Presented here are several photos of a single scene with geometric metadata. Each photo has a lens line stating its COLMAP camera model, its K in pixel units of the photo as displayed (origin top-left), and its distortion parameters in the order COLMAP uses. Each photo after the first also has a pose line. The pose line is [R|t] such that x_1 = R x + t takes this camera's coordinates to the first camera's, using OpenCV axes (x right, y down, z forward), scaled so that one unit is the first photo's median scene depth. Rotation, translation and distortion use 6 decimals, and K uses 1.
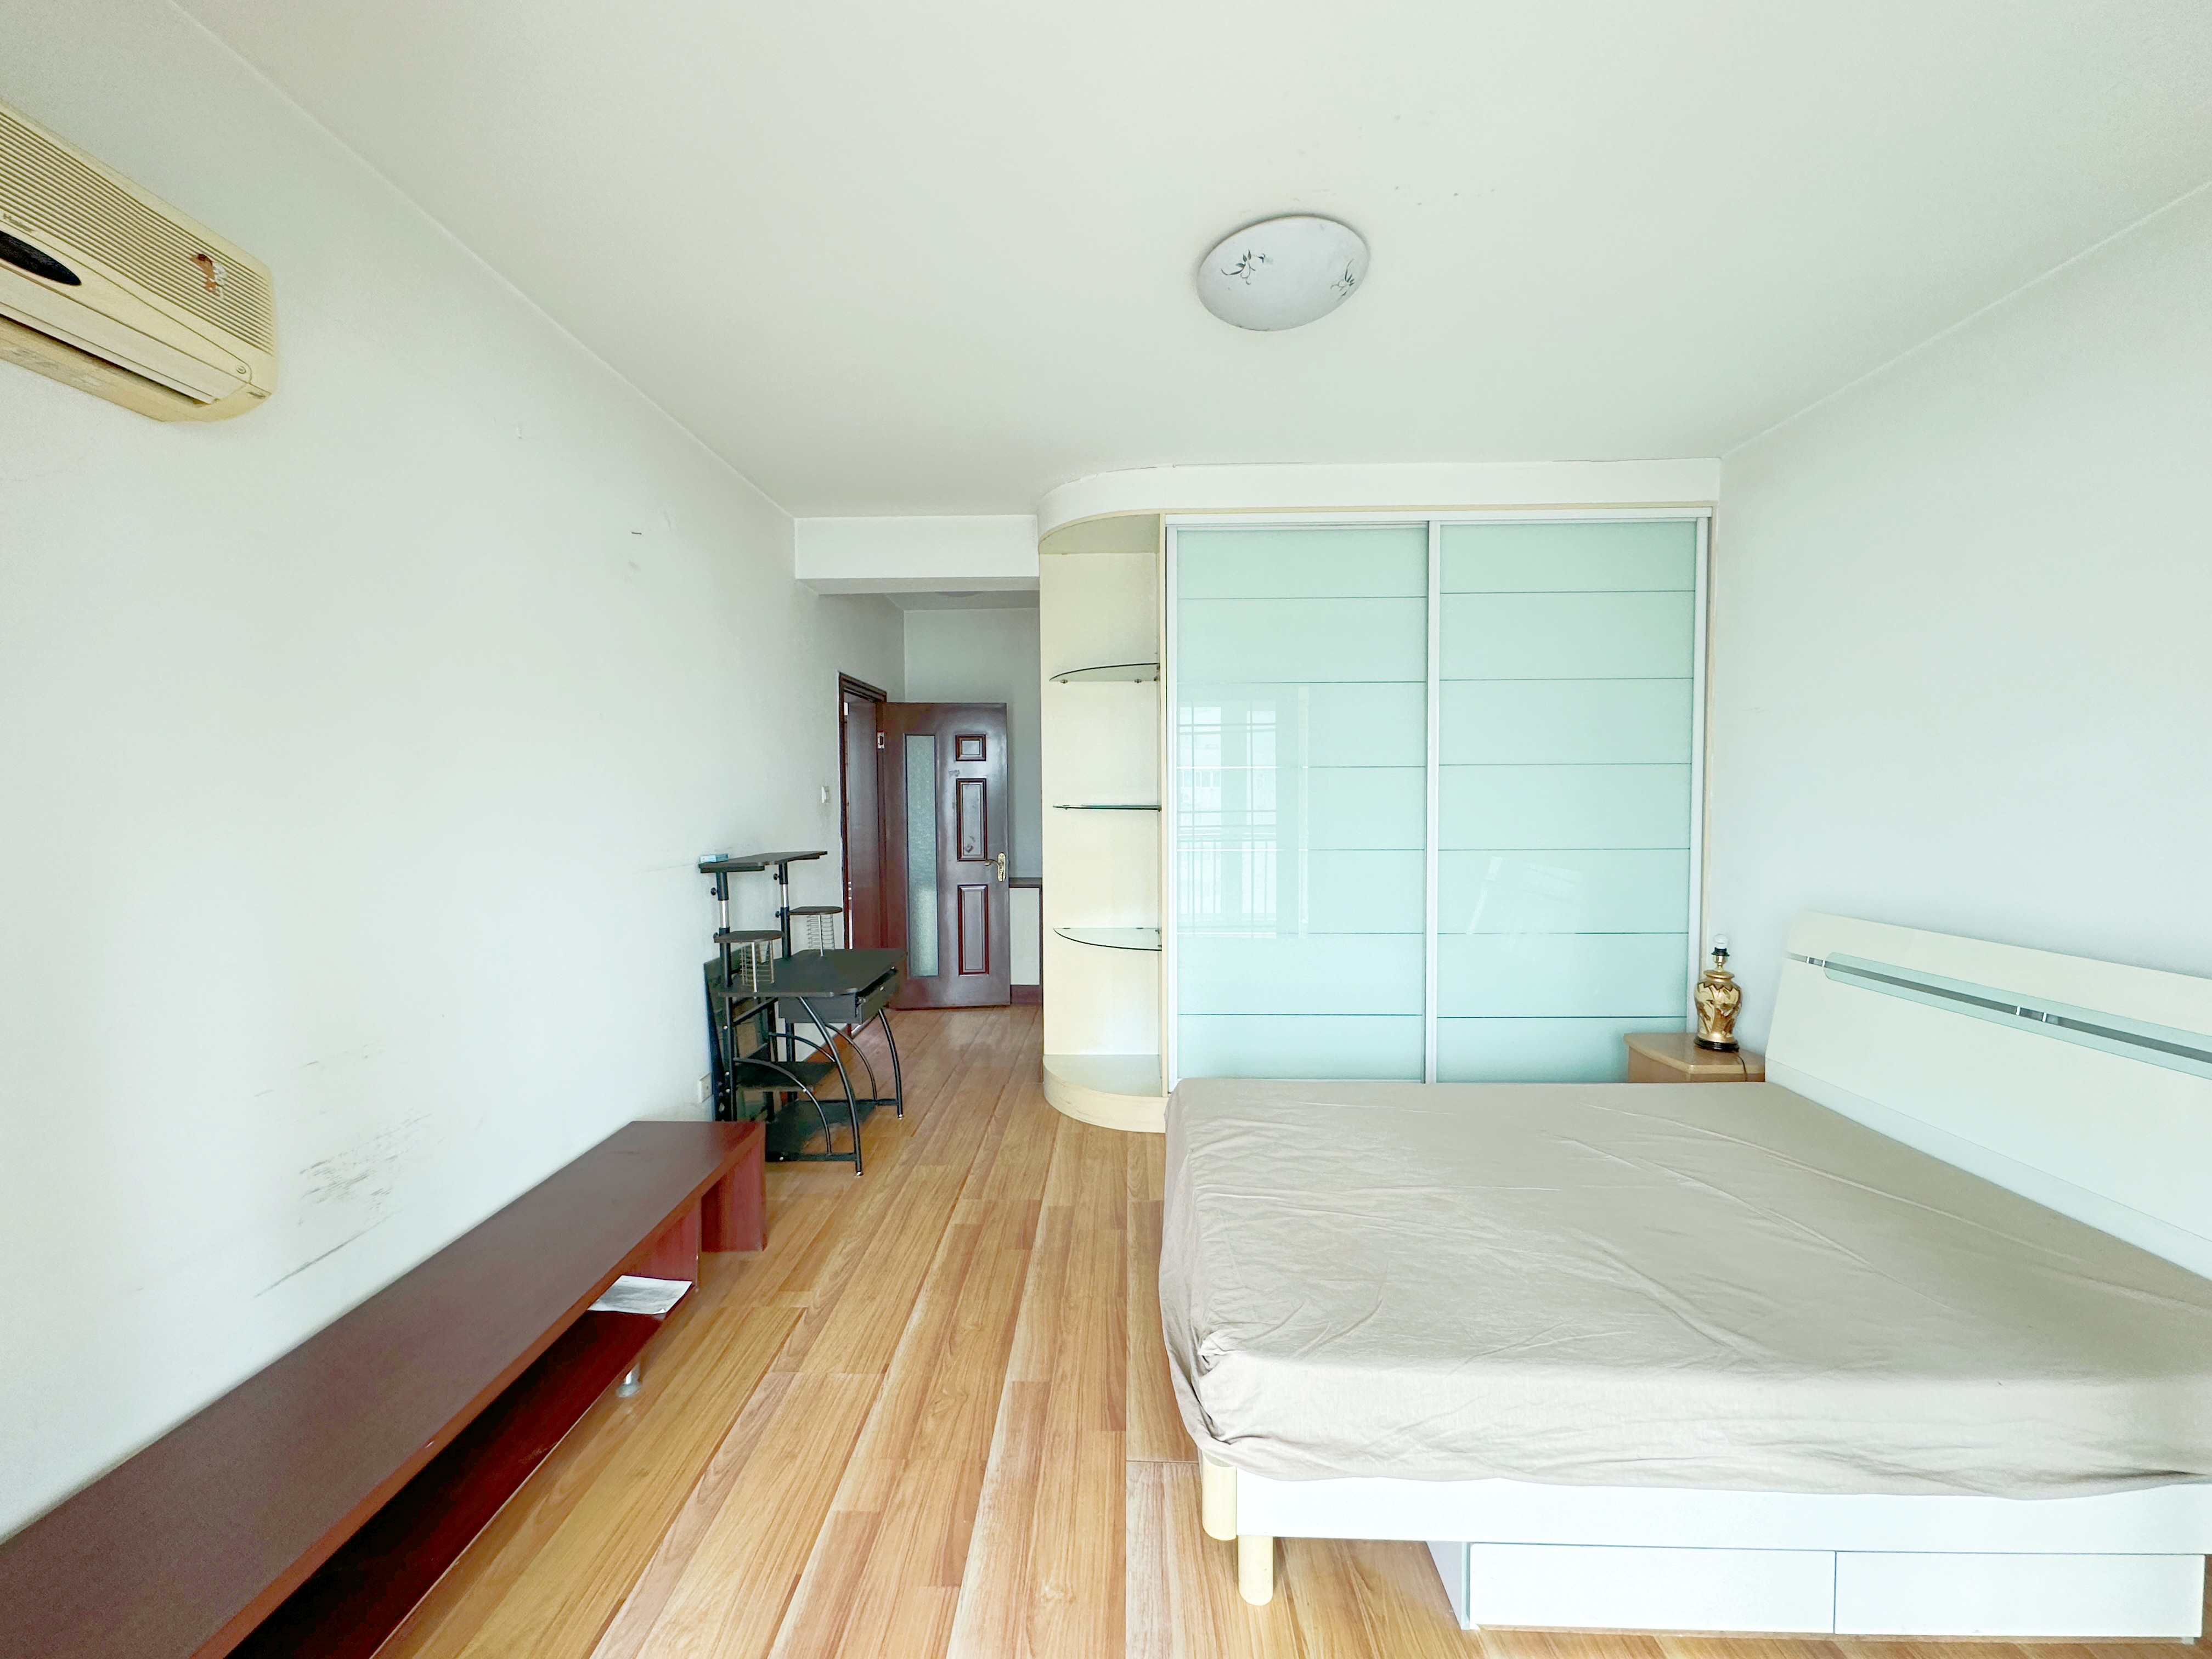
lens RADIAL K [[887.7, 0, 1110.1], [0, 887.7, 816.0], [0, 0, 1]] dist [-0.001435, -0.000188]
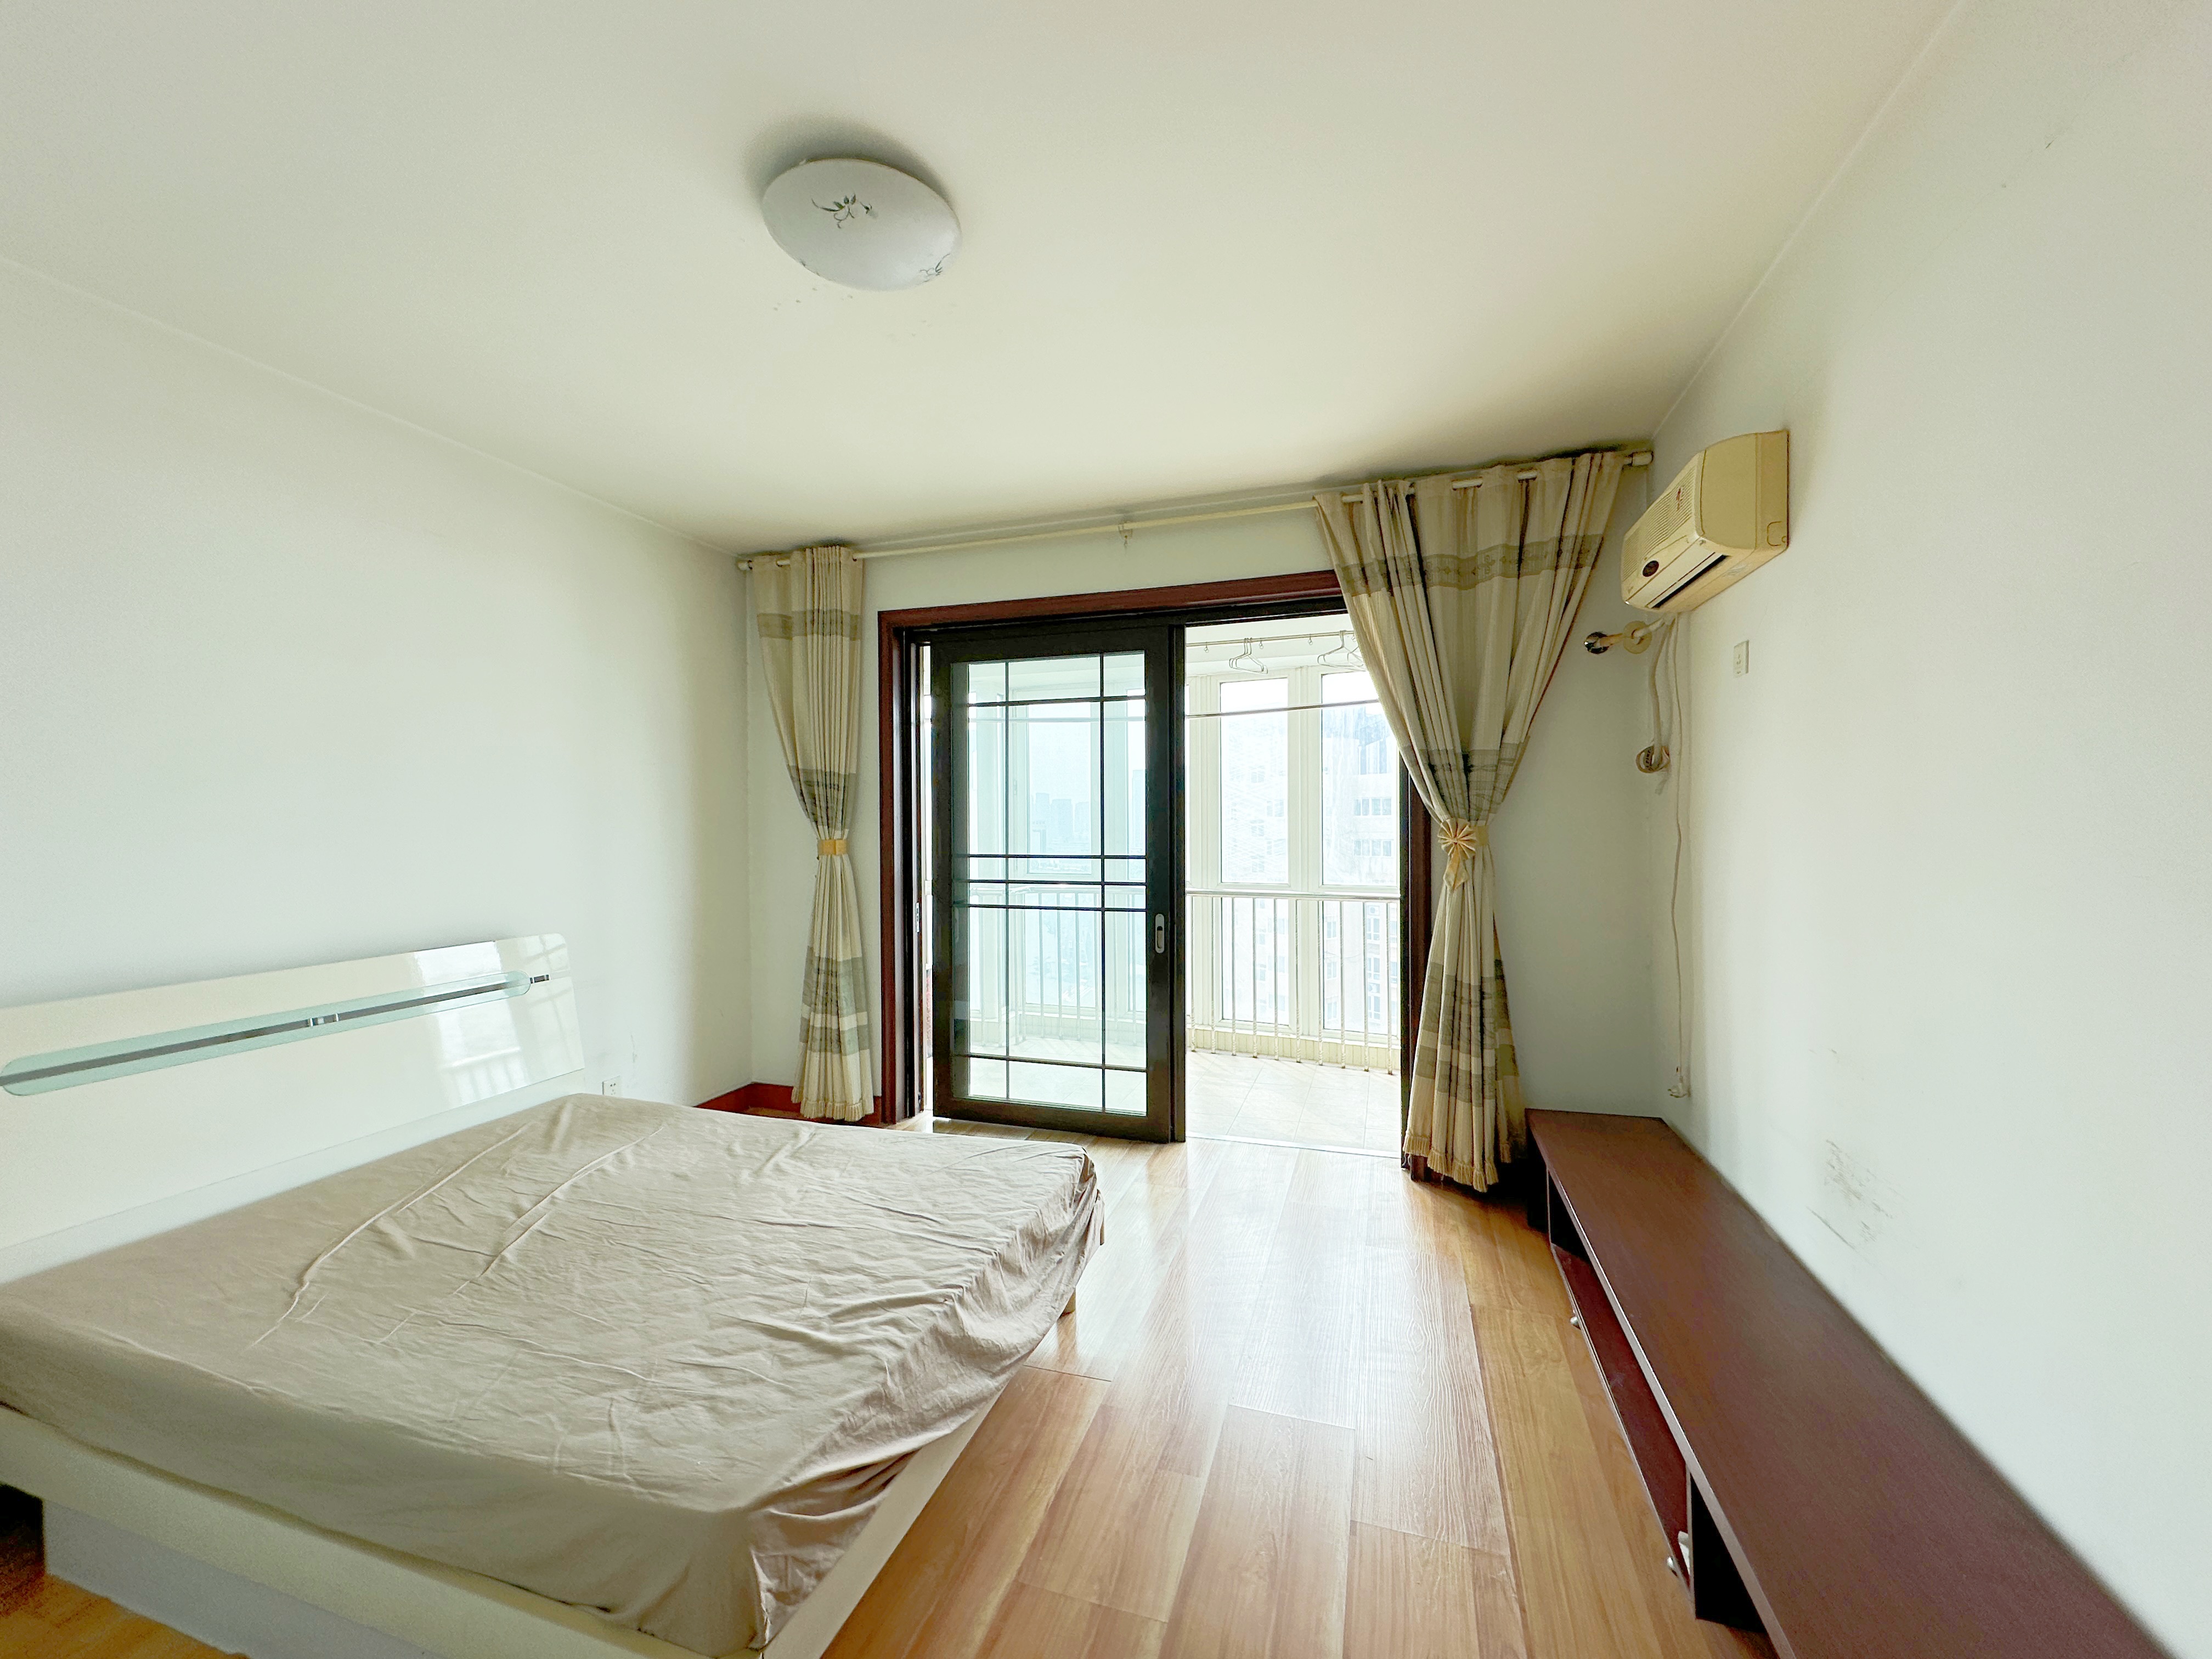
lens RADIAL K [[887.7, 0, 1113.1], [0, 887.7, 821.1], [0, 0, 1]] dist [-0.001435, -0.000188]
pose [[-0.957445, 0.008993, 0.288474, -0.306017], [0.021791, 0.998914, 0.041183, -0.064834], [-0.287790, 0.045717, -0.956602, 1.933604]]
